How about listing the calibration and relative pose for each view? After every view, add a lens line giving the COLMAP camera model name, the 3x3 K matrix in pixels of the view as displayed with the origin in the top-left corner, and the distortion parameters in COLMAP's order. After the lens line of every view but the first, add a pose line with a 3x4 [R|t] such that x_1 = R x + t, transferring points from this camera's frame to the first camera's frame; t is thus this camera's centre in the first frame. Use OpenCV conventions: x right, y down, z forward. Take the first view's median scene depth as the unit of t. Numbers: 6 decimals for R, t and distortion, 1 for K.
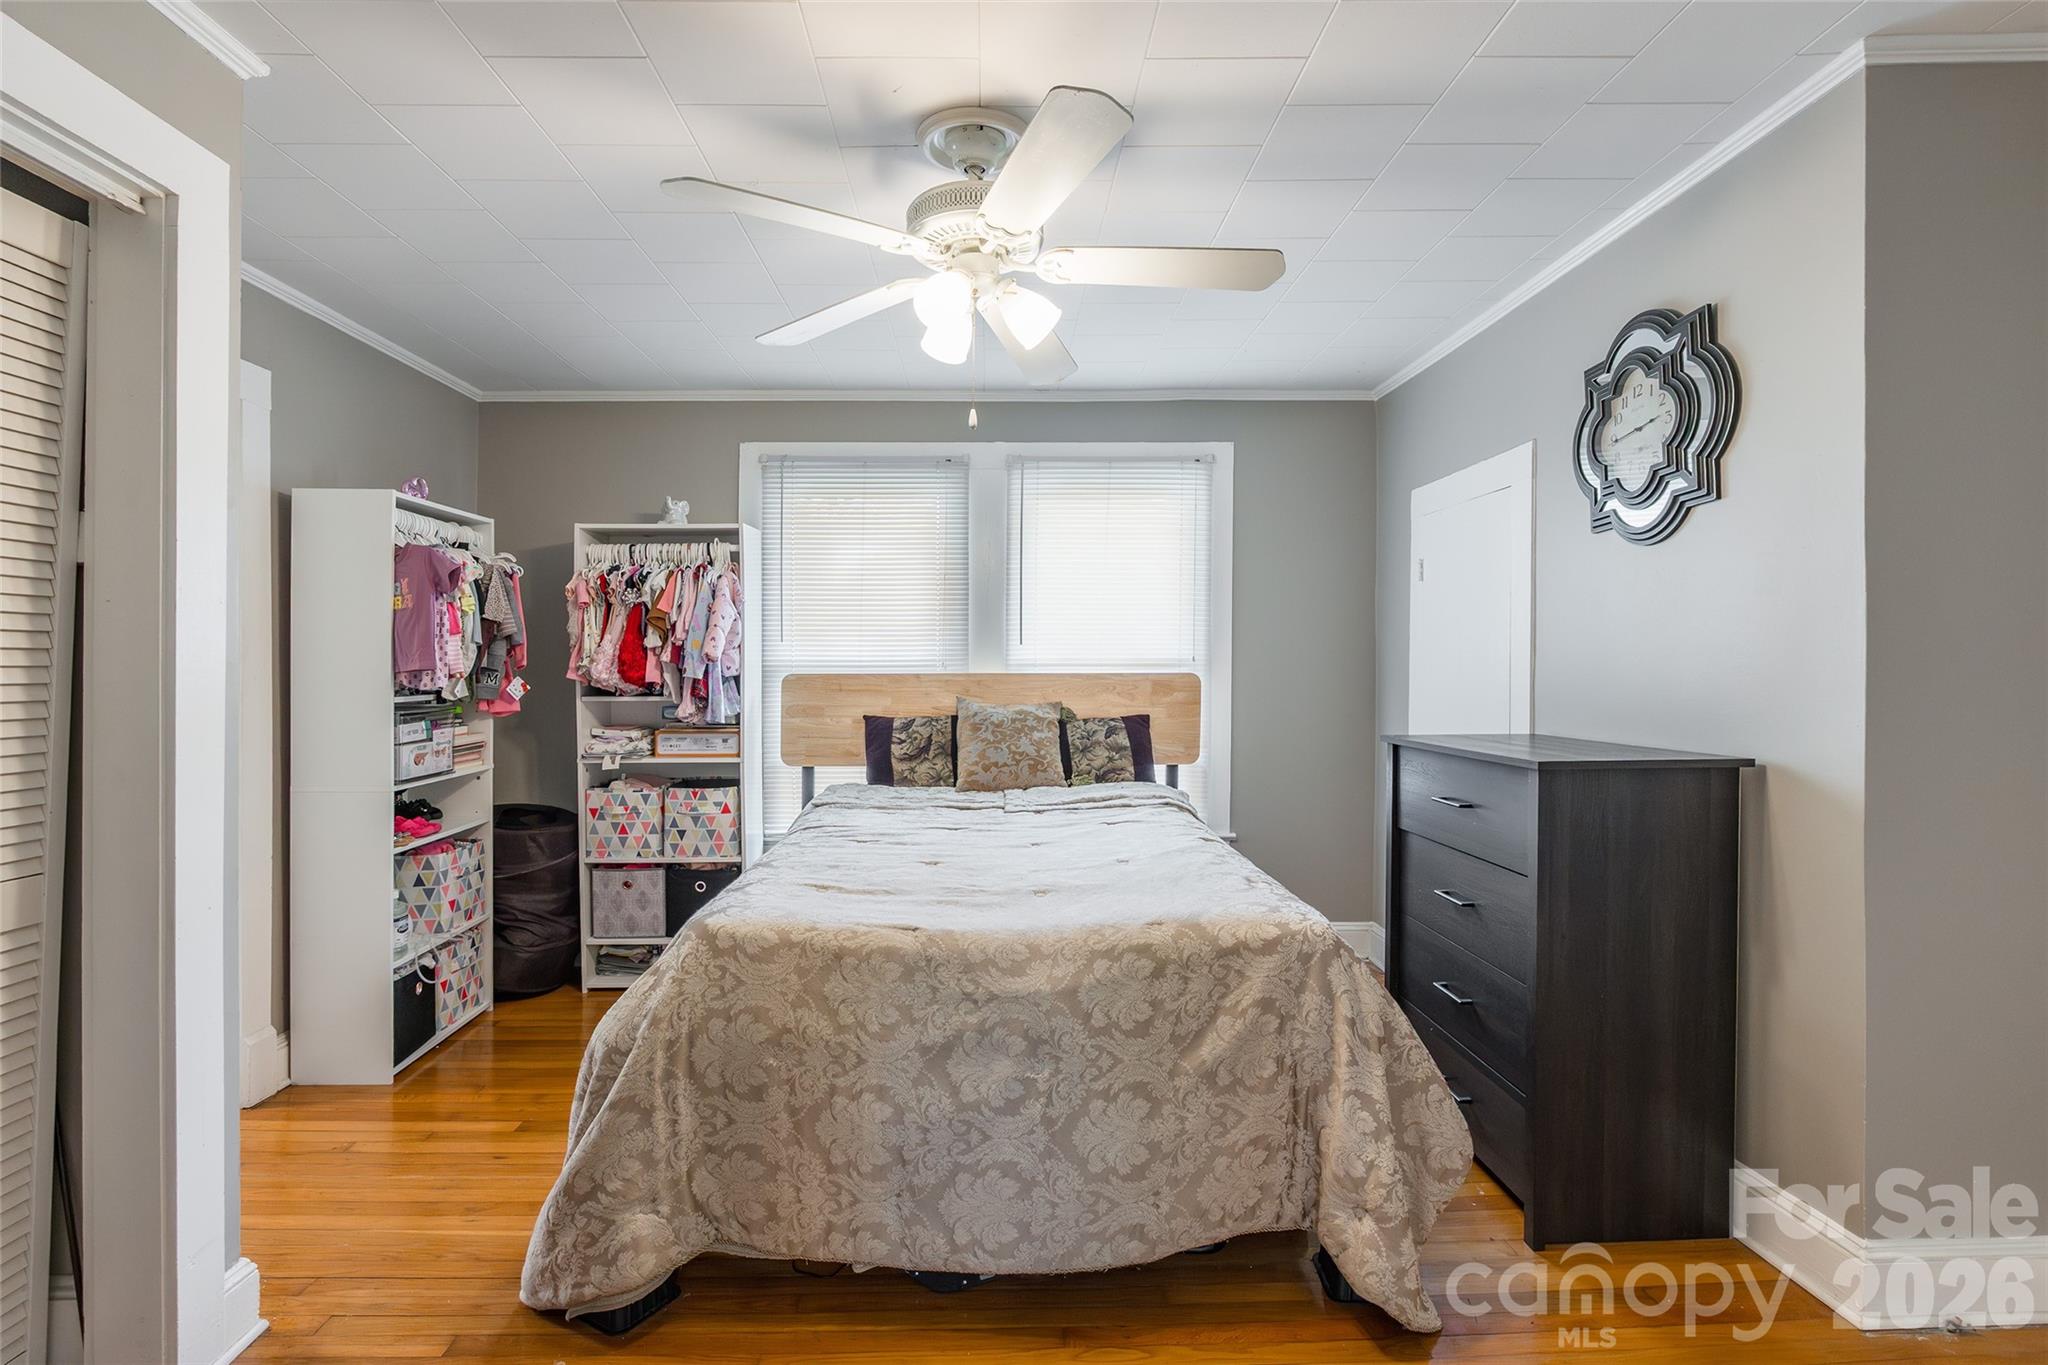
lens RADIAL K [[932.5, 0, 1024.0], [0, 932.5, 682.5], [0, 0, 1]] dist [-0.019299, -0.000091]
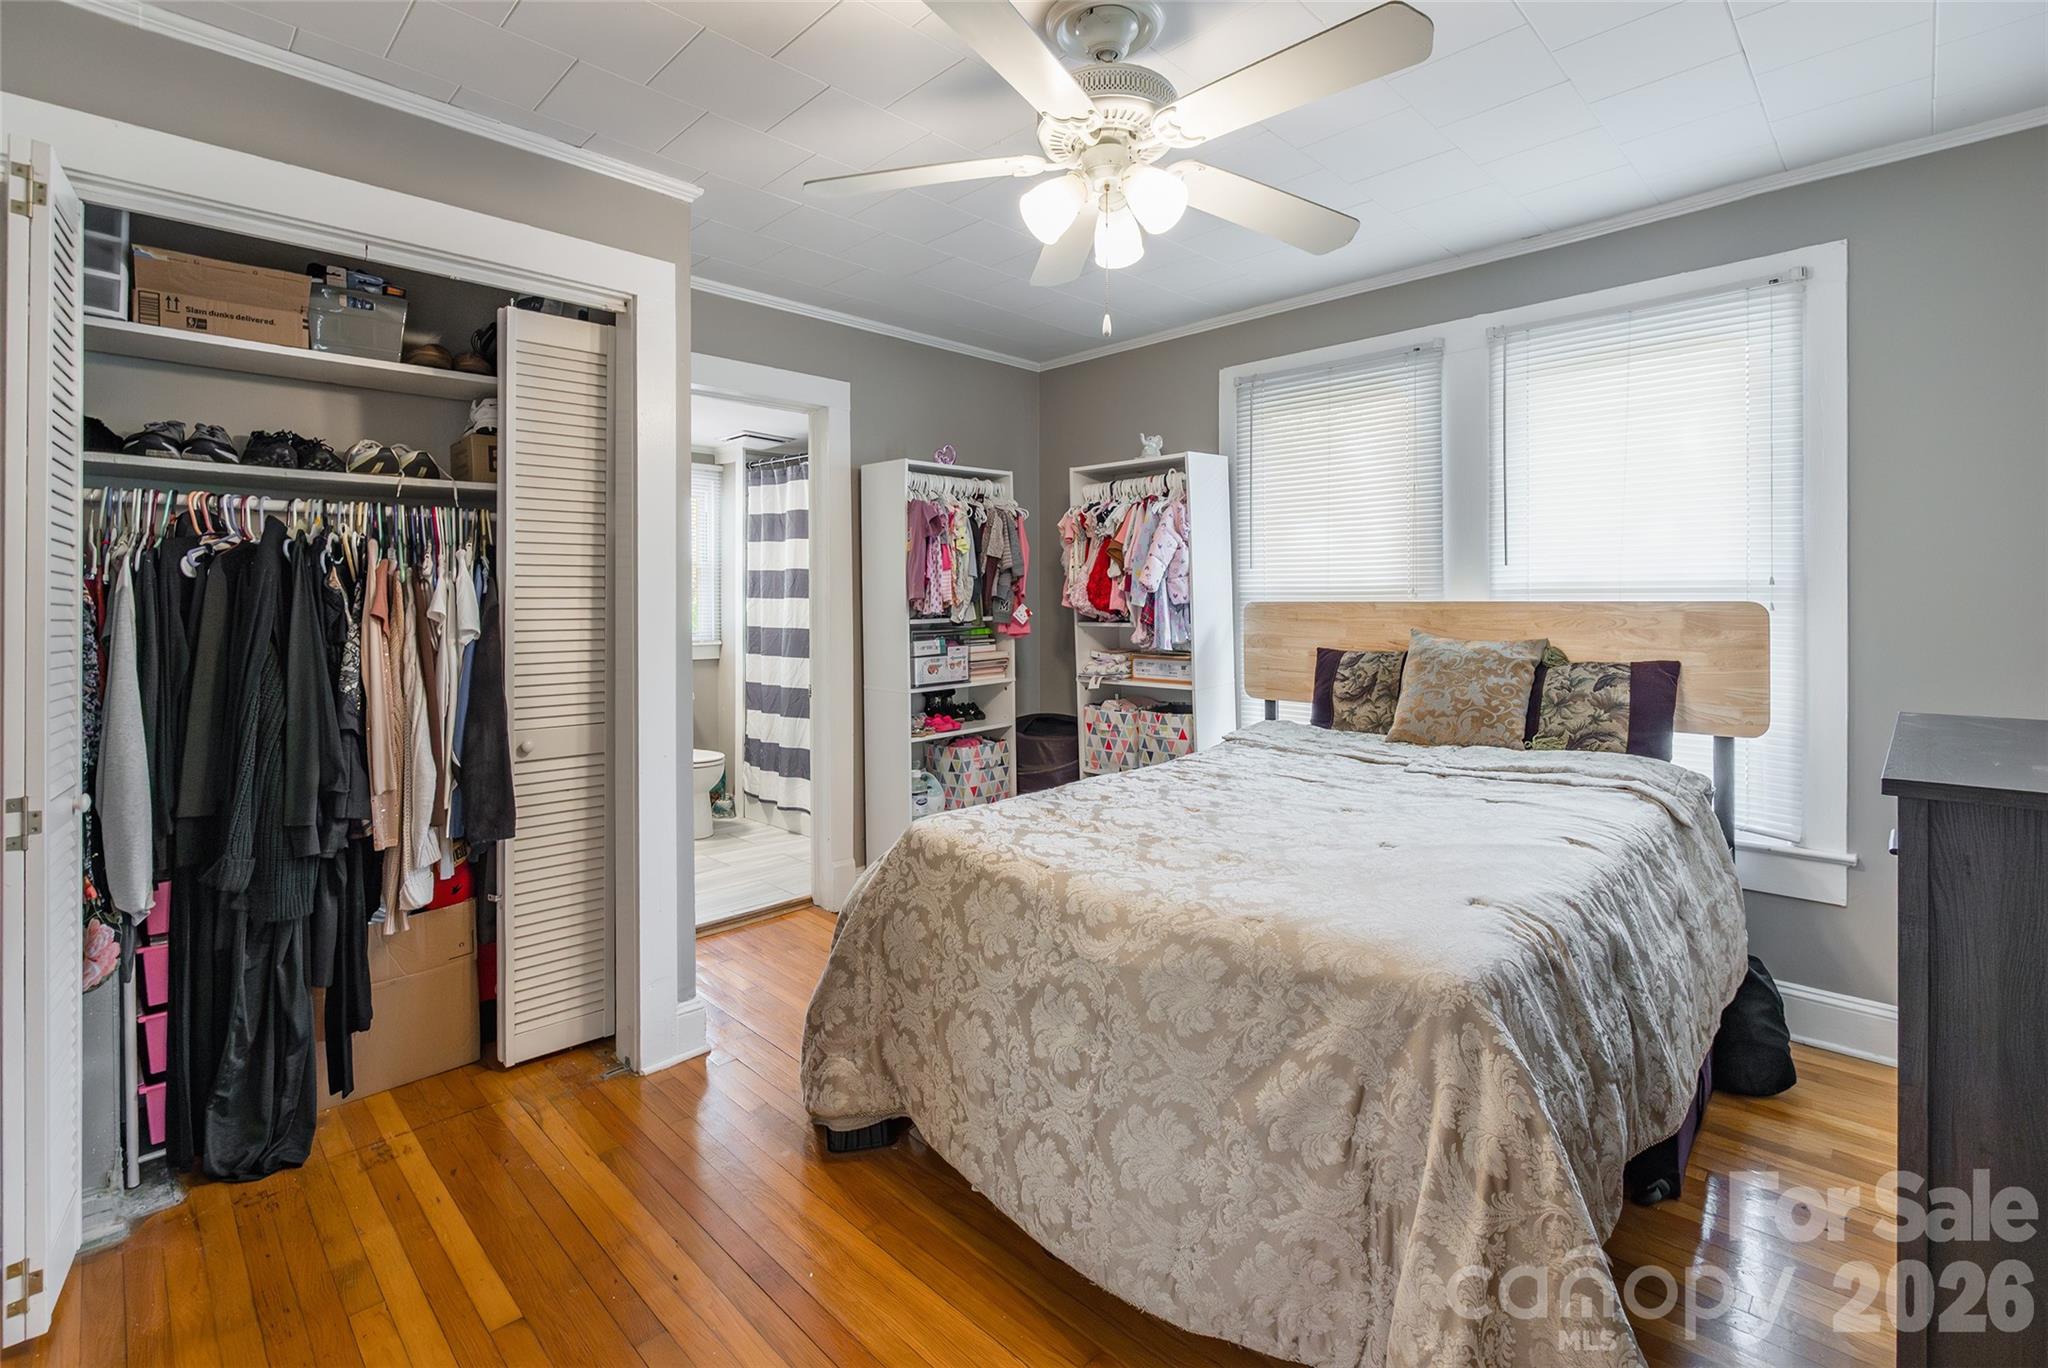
lens RADIAL K [[955.7, 0, 1025.7], [0, 955.7, 601.0], [0, 0, 1]] dist [-0.016102, -0.000042]
pose [[0.695328, 0.000628, -0.718692, 0.319098], [-0.007070, 0.999957, -0.005966, -0.002929], [0.718657, 0.009230, 0.695303, 0.160362]]
